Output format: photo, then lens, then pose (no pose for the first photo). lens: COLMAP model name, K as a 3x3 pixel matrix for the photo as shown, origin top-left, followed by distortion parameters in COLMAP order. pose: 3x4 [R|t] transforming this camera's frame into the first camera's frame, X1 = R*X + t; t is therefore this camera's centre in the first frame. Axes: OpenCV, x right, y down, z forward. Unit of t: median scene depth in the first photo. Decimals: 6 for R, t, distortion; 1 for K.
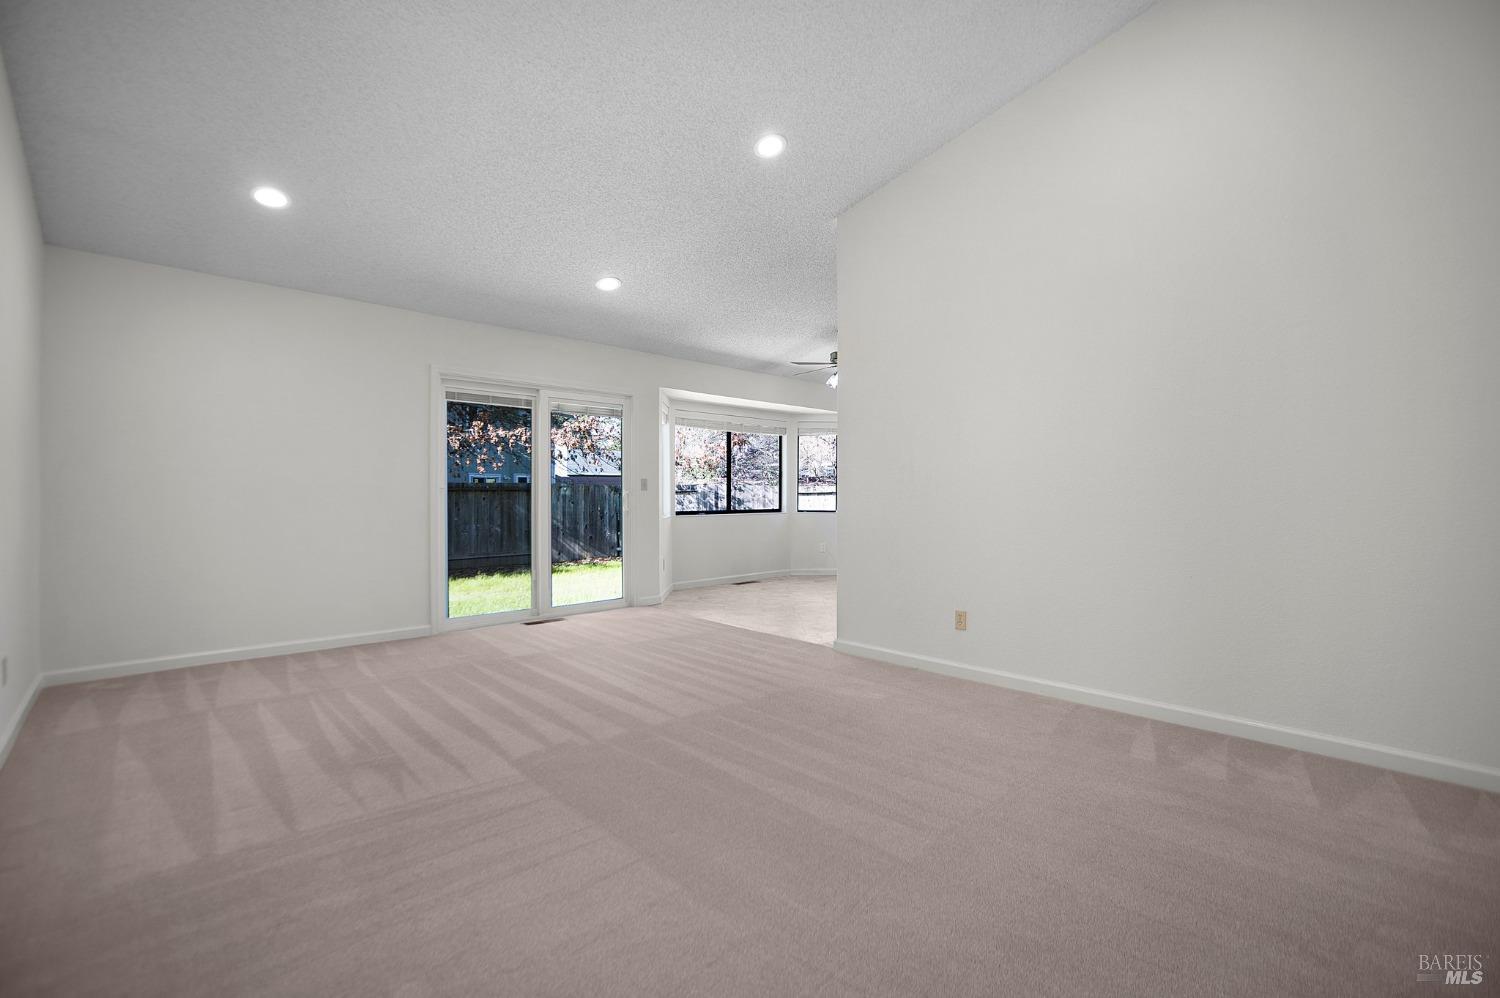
lens RADIAL K [[664.6, 0, 747.8], [0, 664.6, 491.7], [0, 0, 1]] dist [-0.020192, -0.000196]
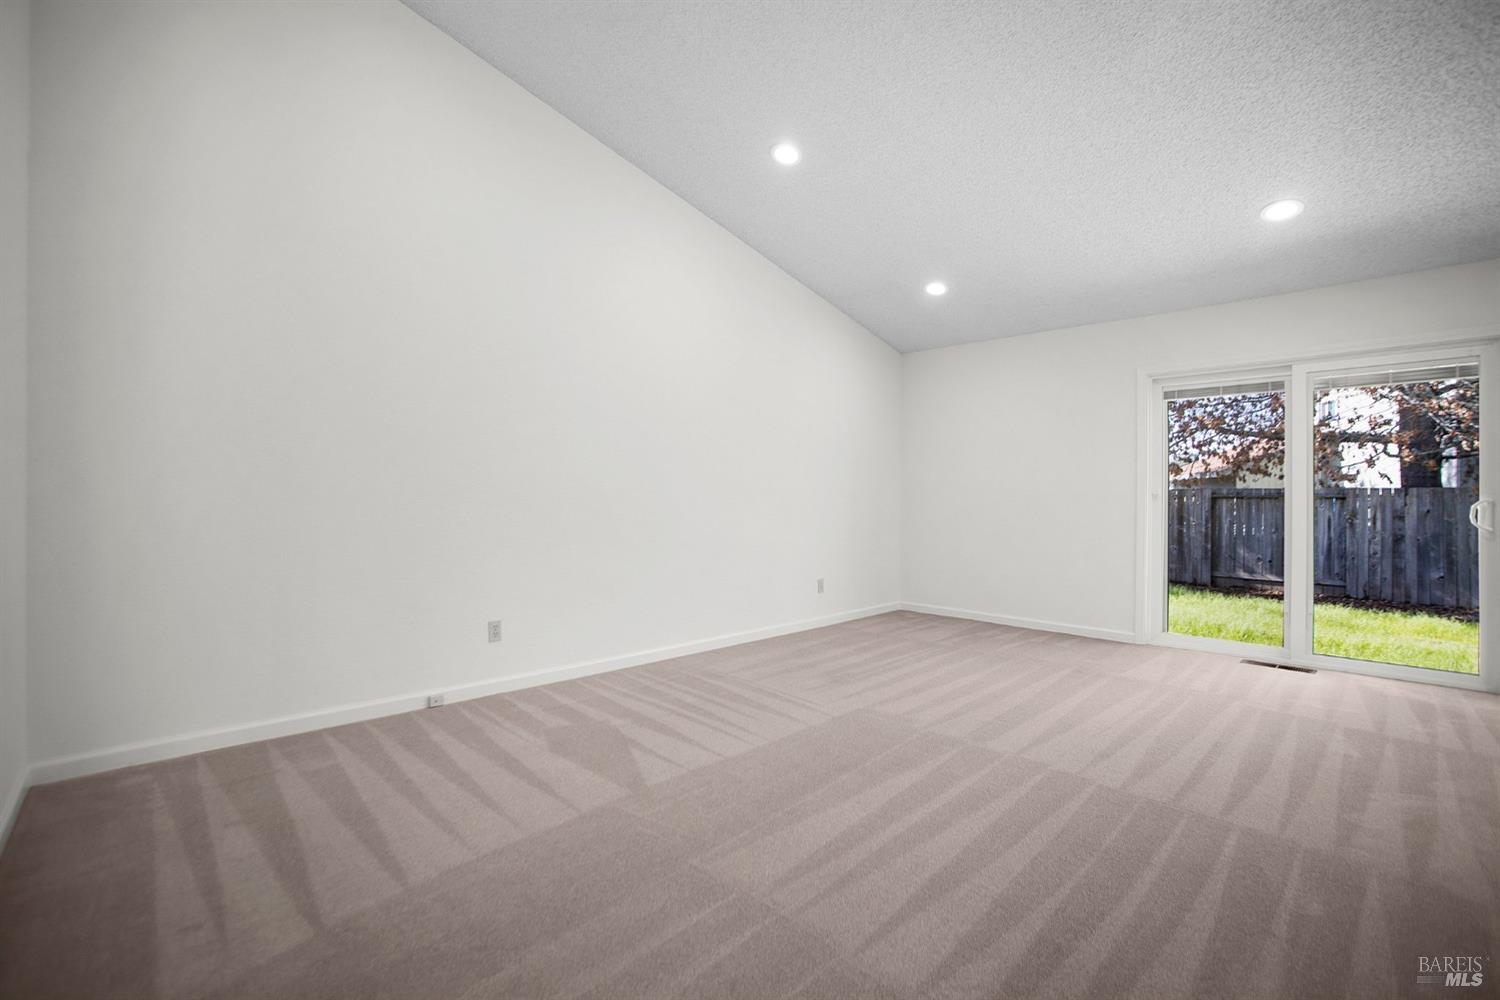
lens RADIAL K [[664.6, 0, 747.8], [0, 664.6, 492.7], [0, 0, 1]] dist [-0.020192, -0.000196]
pose [[0.003873, -0.008887, -0.999953, 0.494055], [-0.006047, 0.999942, -0.008911, 0.004469], [0.999974, 0.006081, 0.003819, 0.413834]]
